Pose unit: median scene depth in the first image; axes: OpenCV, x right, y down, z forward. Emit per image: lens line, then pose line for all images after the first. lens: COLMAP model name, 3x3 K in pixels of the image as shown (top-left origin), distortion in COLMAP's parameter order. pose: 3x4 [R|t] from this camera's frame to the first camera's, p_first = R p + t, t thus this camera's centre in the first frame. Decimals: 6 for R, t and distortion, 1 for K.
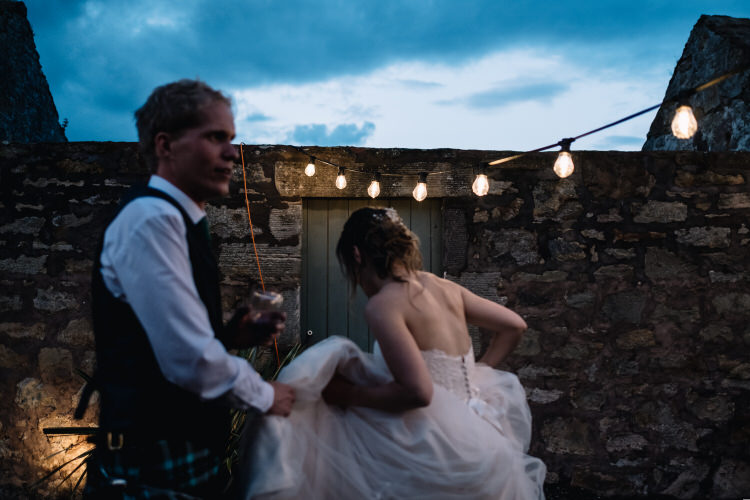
lens RADIAL K [[762.3, 0, 375.4], [0, 762.3, 248.5], [0, 0, 1]] dist [-0.021596, 0.000000]
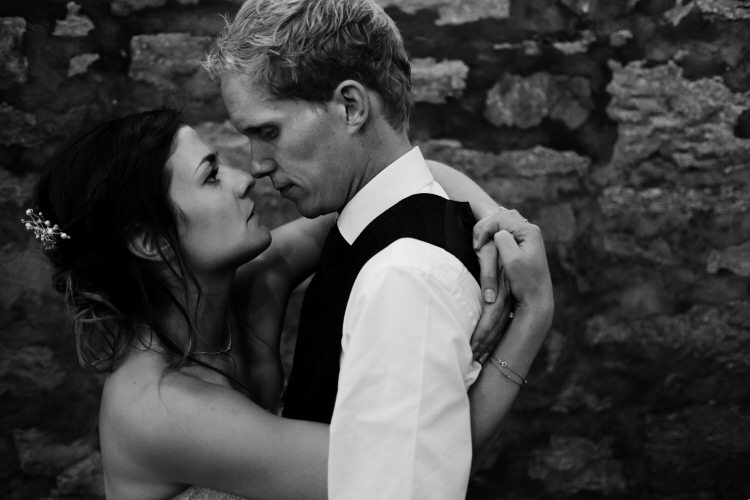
lens RADIAL K [[762.3, 0, 378.5], [0, 762.3, 246.7], [0, 0, 1]] dist [-0.021596, 0.000000]
pose [[0.995371, -0.039838, 0.087463, 0.579282], [0.018692, 0.972910, 0.230428, -0.006098], [-0.094273, -0.227726, 0.969151, 0.694462]]
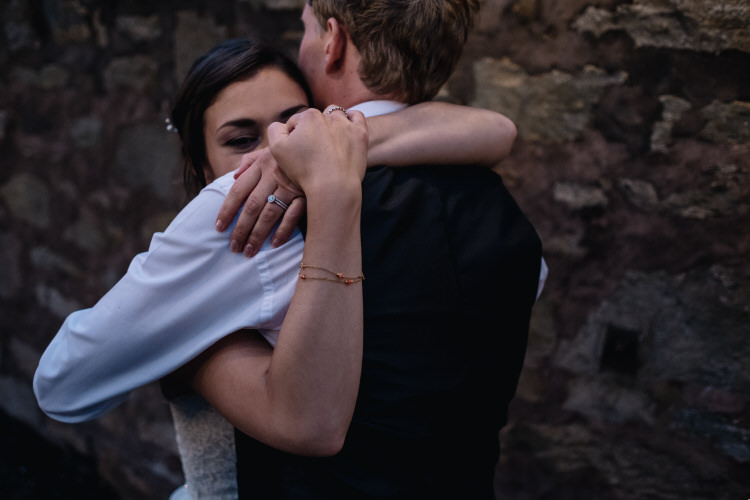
lens RADIAL K [[762.3, 0, 371.4], [0, 762.3, 248.4], [0, 0, 1]] dist [-0.021596, 0.000000]
pose [[0.774542, 0.190125, -0.603272, 0.695109], [0.009854, 0.950013, 0.312054, -0.007627], [0.632445, -0.247644, 0.733952, 0.749827]]
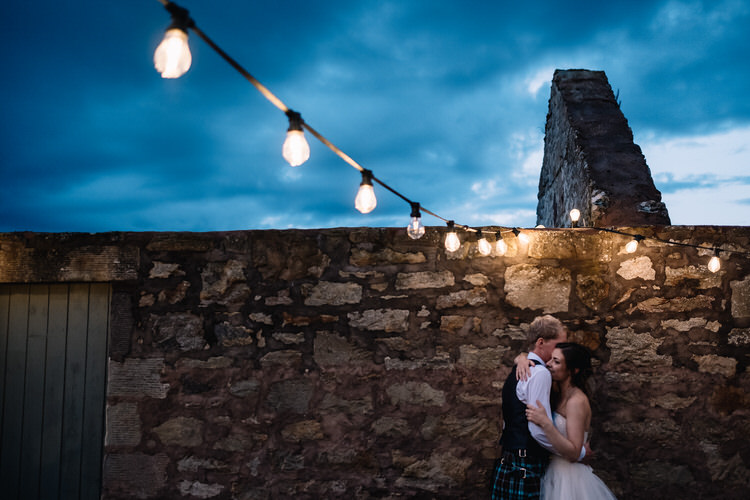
lens RADIAL K [[762.3, 0, 379.5], [0, 762.3, 254.8], [0, 0, 1]] dist [-0.021596, 0.000000]
pose [[0.989278, -0.016614, -0.145094, 0.573522], [0.006591, 0.997575, -0.069286, -0.030636], [0.145893, 0.067587, 0.986989, 0.079784]]
